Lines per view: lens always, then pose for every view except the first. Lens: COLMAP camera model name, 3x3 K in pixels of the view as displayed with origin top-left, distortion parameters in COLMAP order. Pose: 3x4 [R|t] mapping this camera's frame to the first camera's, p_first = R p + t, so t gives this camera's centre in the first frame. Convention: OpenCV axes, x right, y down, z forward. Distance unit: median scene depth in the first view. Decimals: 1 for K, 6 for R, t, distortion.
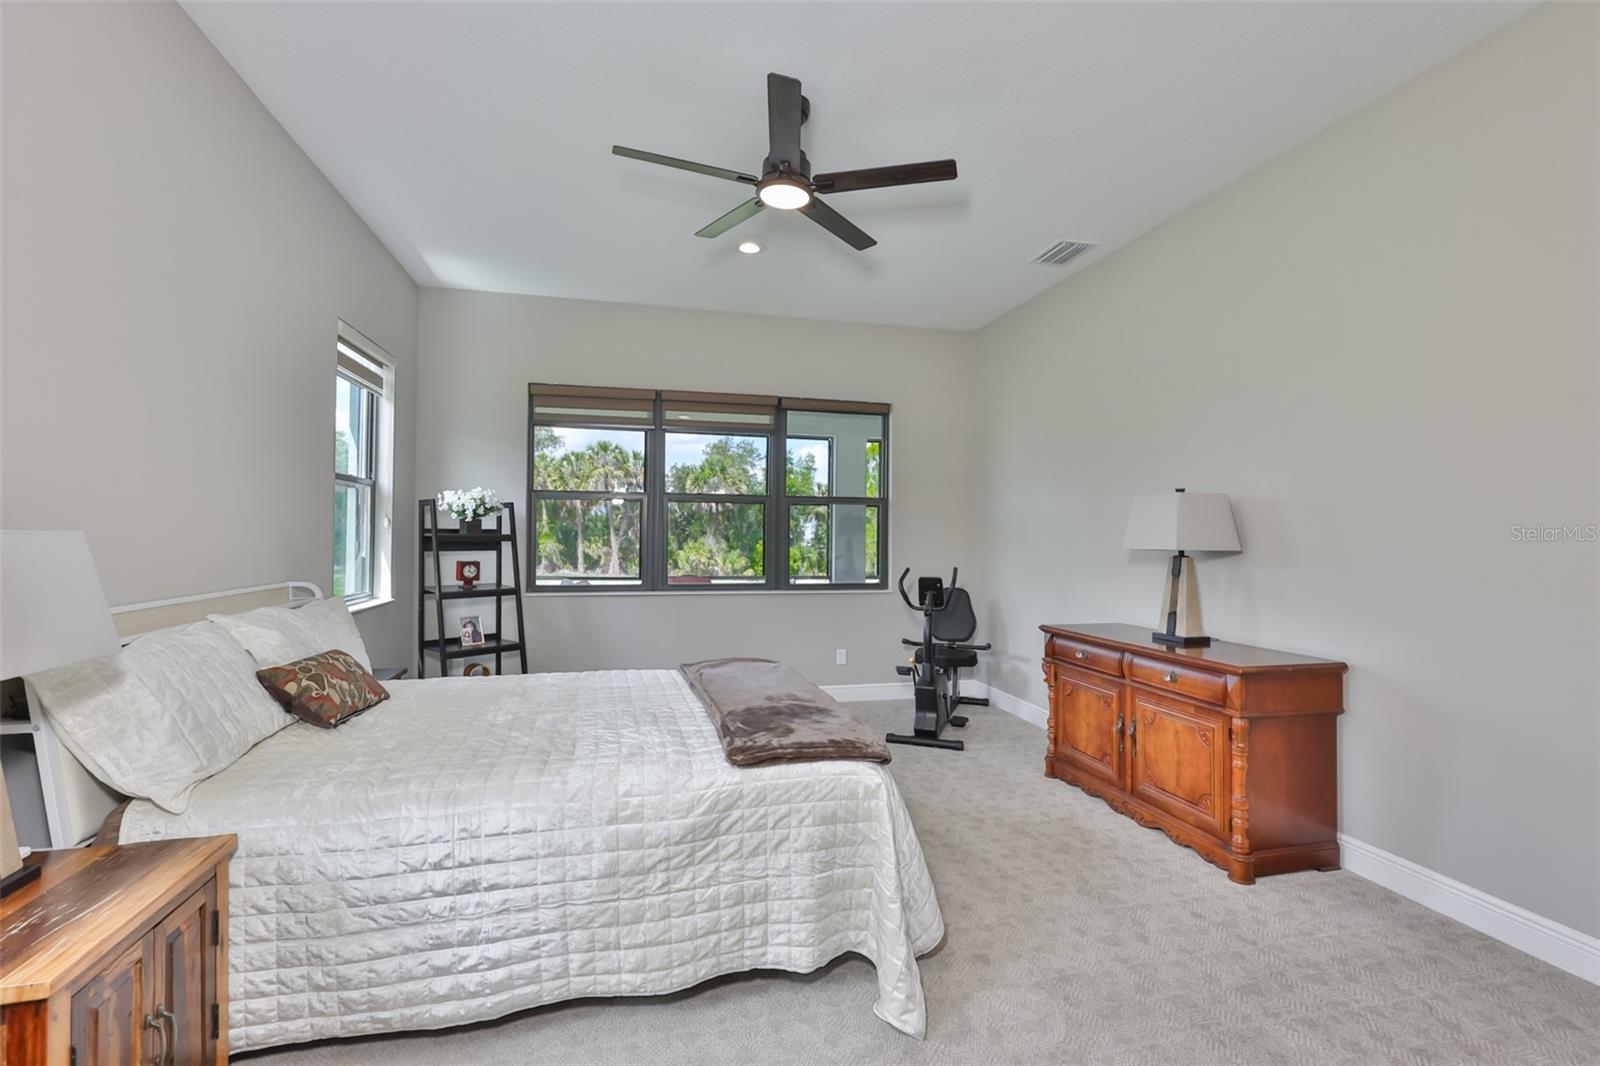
lens RADIAL K [[684.7, 0, 794.9], [0, 684.7, 540.7], [0, 0, 1]] dist [-0.000841, 0.000922]
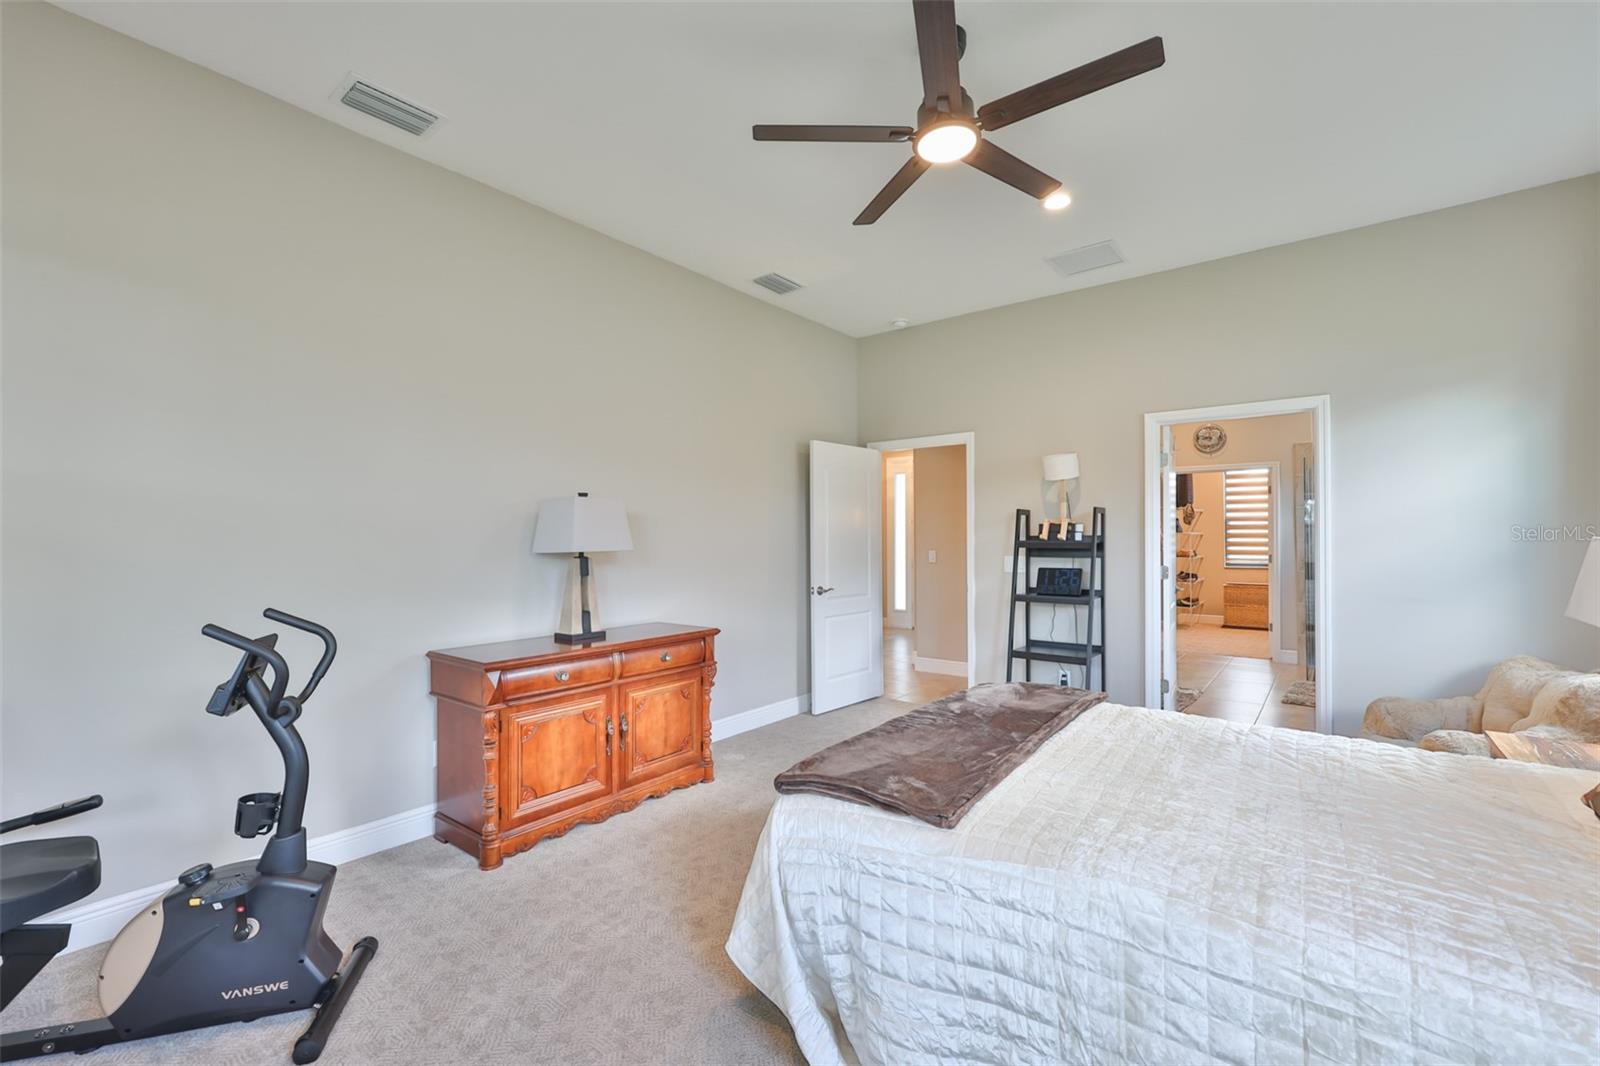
lens RADIAL K [[684.7, 0, 794.5], [0, 684.7, 526.8], [0, 0, 1]] dist [-0.000841, 0.000922]
pose [[-0.603216, 0.000032, 0.797578, -0.480547], [-0.005373, 0.999977, -0.004104, -0.020516], [-0.797560, -0.006760, -0.603202, 1.398083]]
